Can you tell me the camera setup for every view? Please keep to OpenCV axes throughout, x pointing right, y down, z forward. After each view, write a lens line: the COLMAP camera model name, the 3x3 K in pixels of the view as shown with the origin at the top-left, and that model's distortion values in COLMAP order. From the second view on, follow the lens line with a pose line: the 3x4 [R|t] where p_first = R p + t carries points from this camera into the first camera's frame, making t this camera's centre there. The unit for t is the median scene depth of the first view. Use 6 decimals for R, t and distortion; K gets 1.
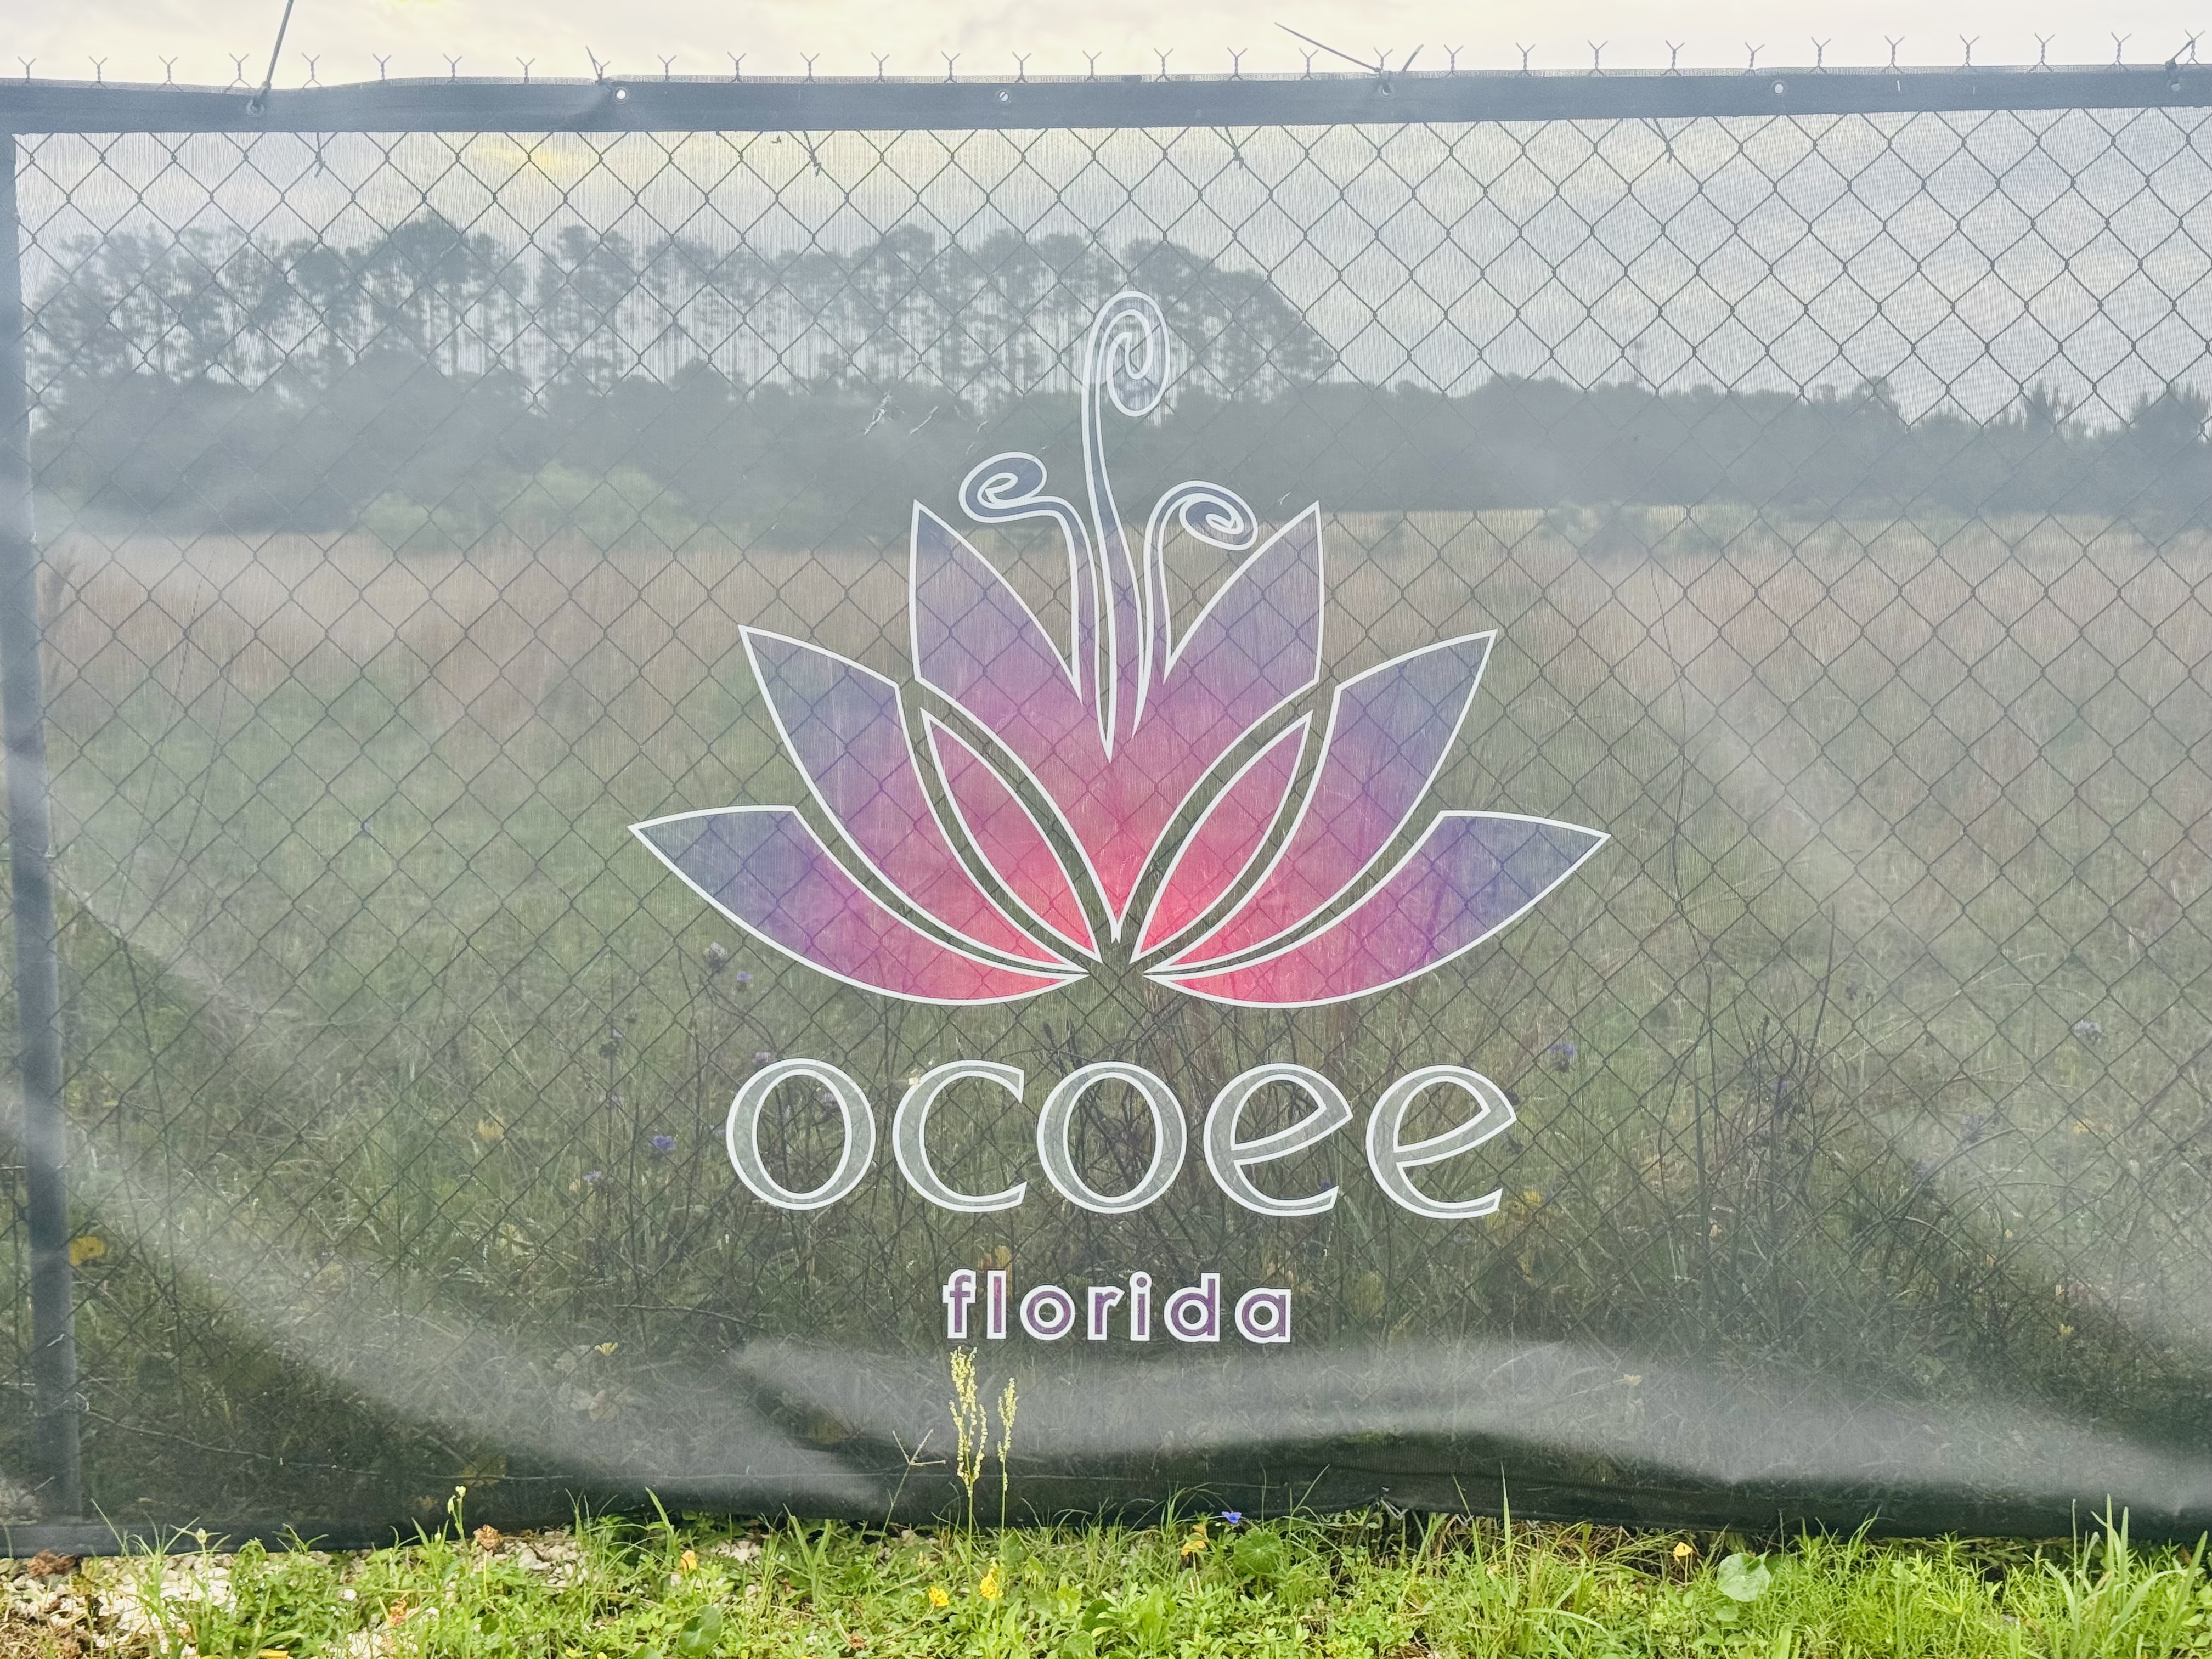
lens RADIAL K [[3116.8, 0, 1106.0], [0, 3116.8, 829.5], [0, 0, 1]] dist [0.013567, 1.758718]
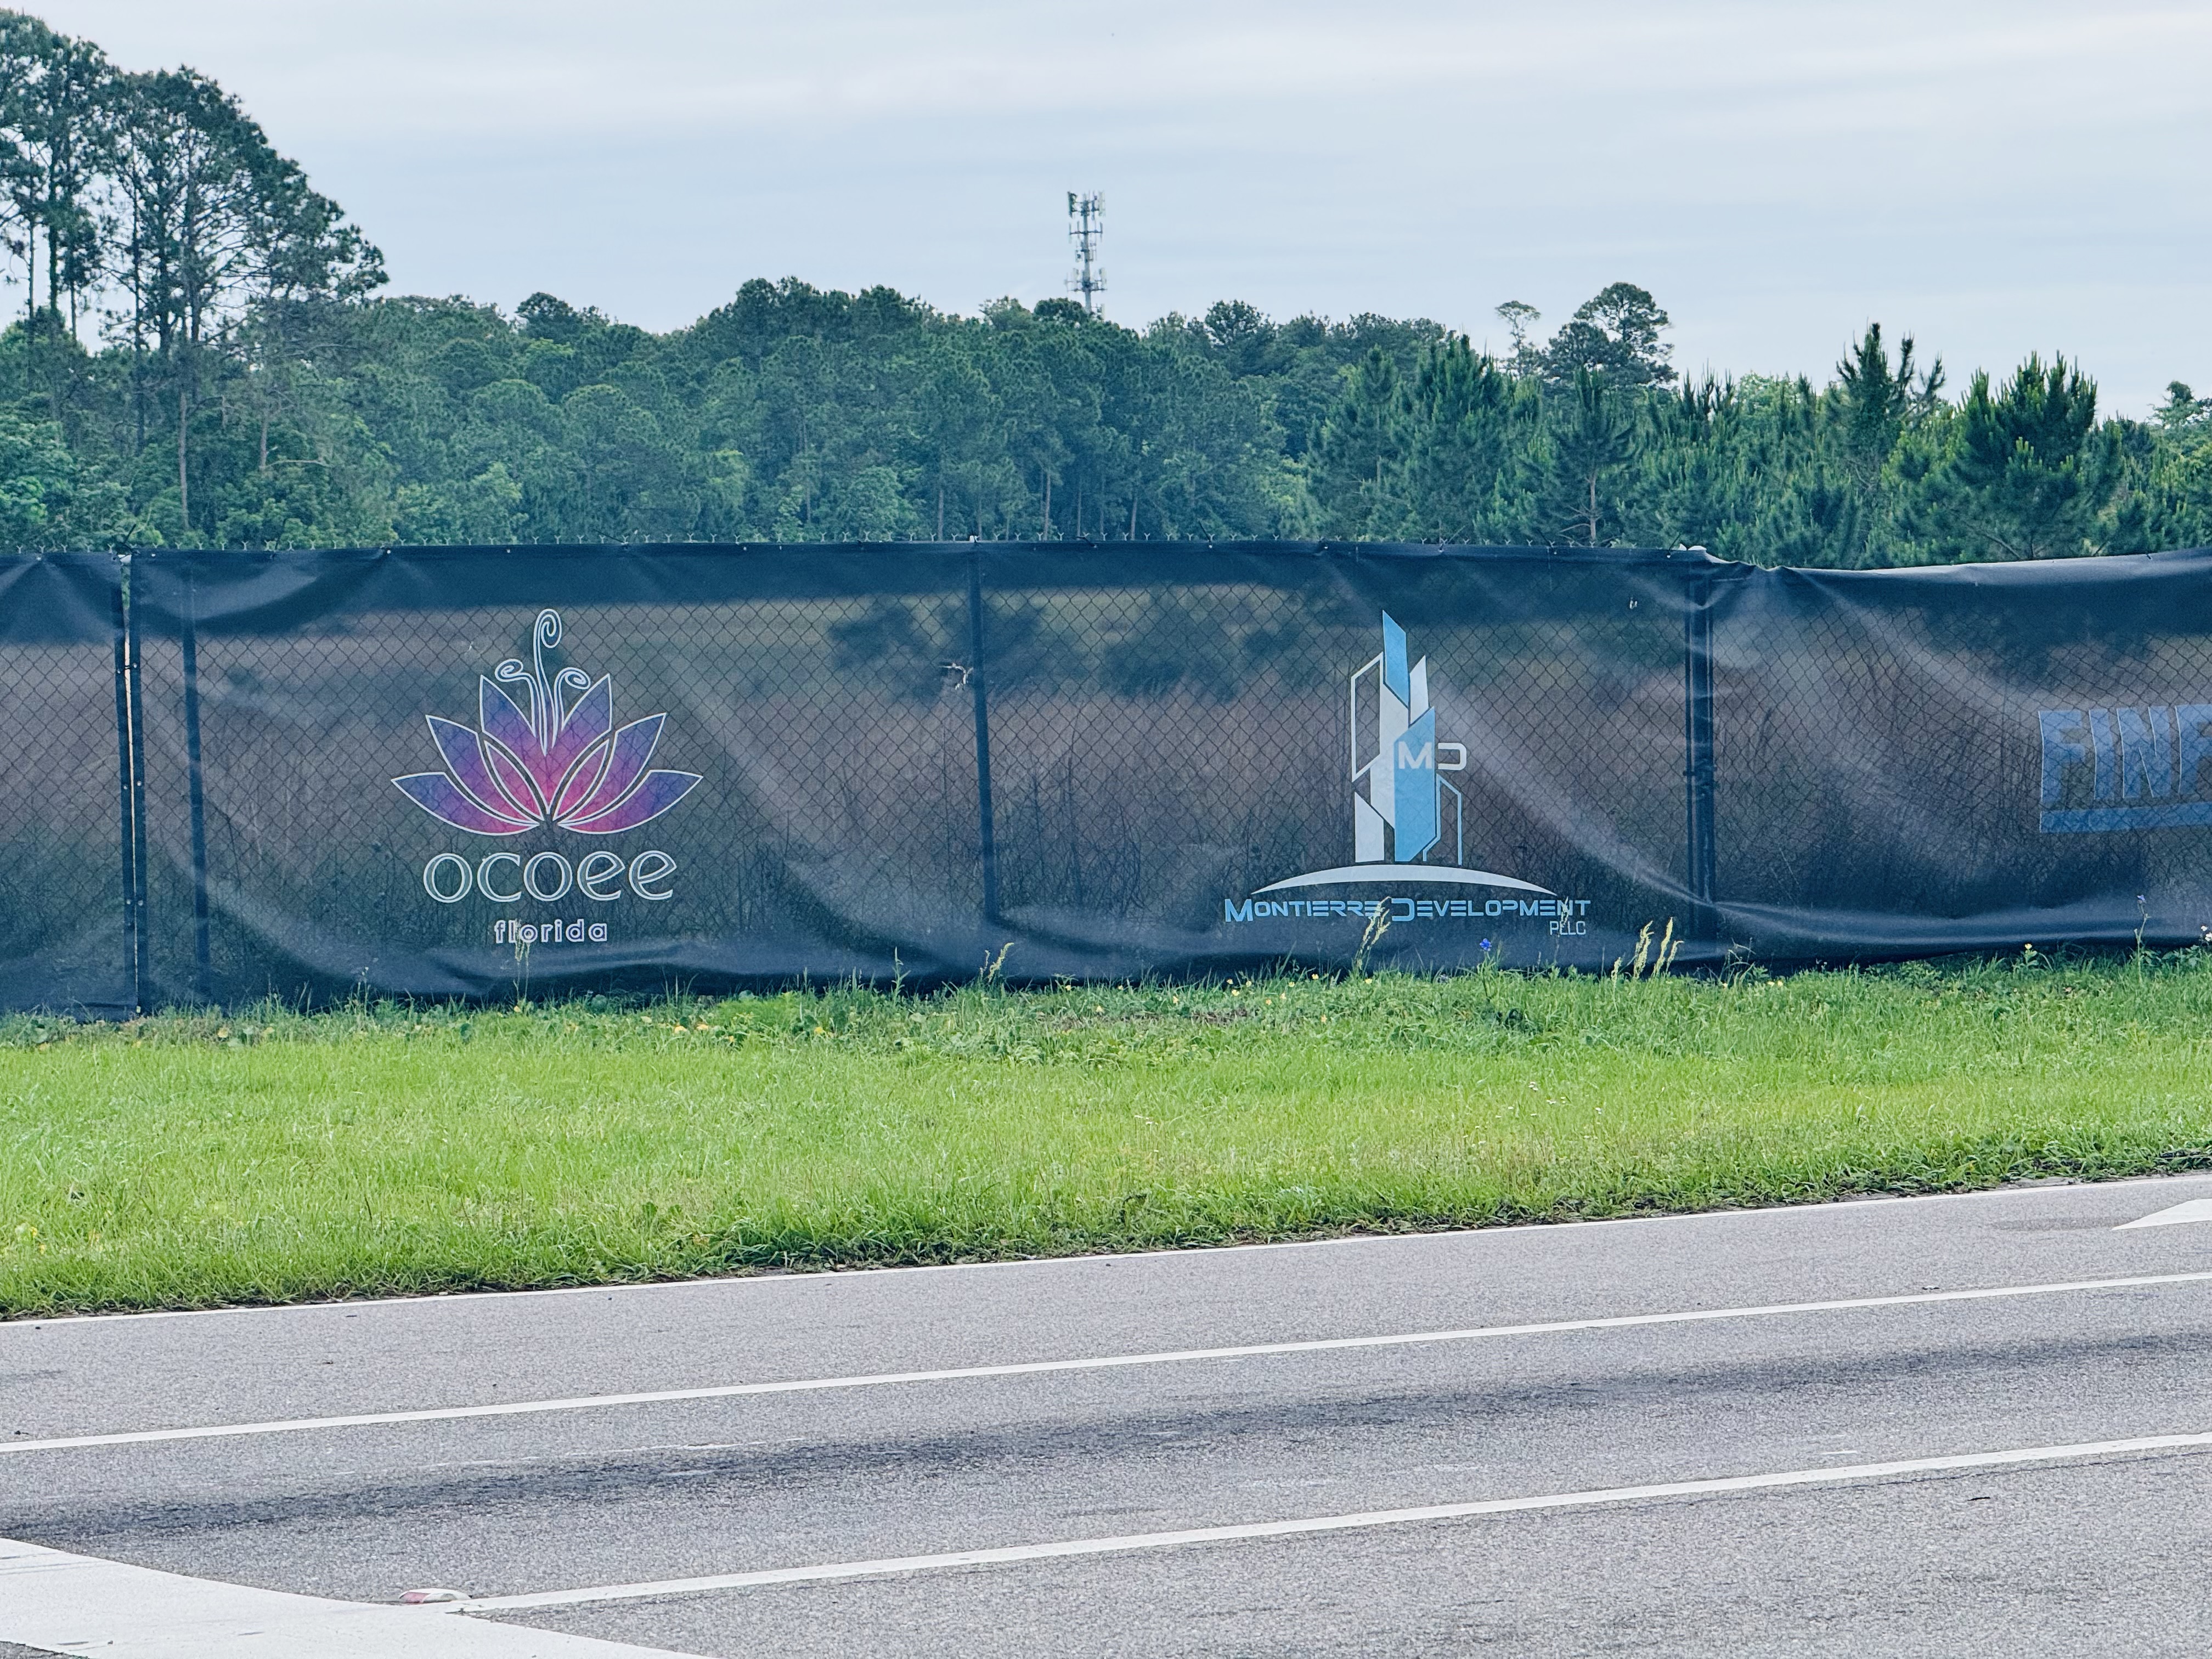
lens RADIAL K [[7851.4, 0, 1106.0], [0, 7851.4, 829.5], [0, 0, 1]] dist [0.184212, 2.459061]
pose [[0.986076, -0.019097, 0.165194, -0.746852], [0.030984, 0.997088, -0.069686, 0.617626], [-0.163382, 0.073834, 0.983796, -6.843202]]
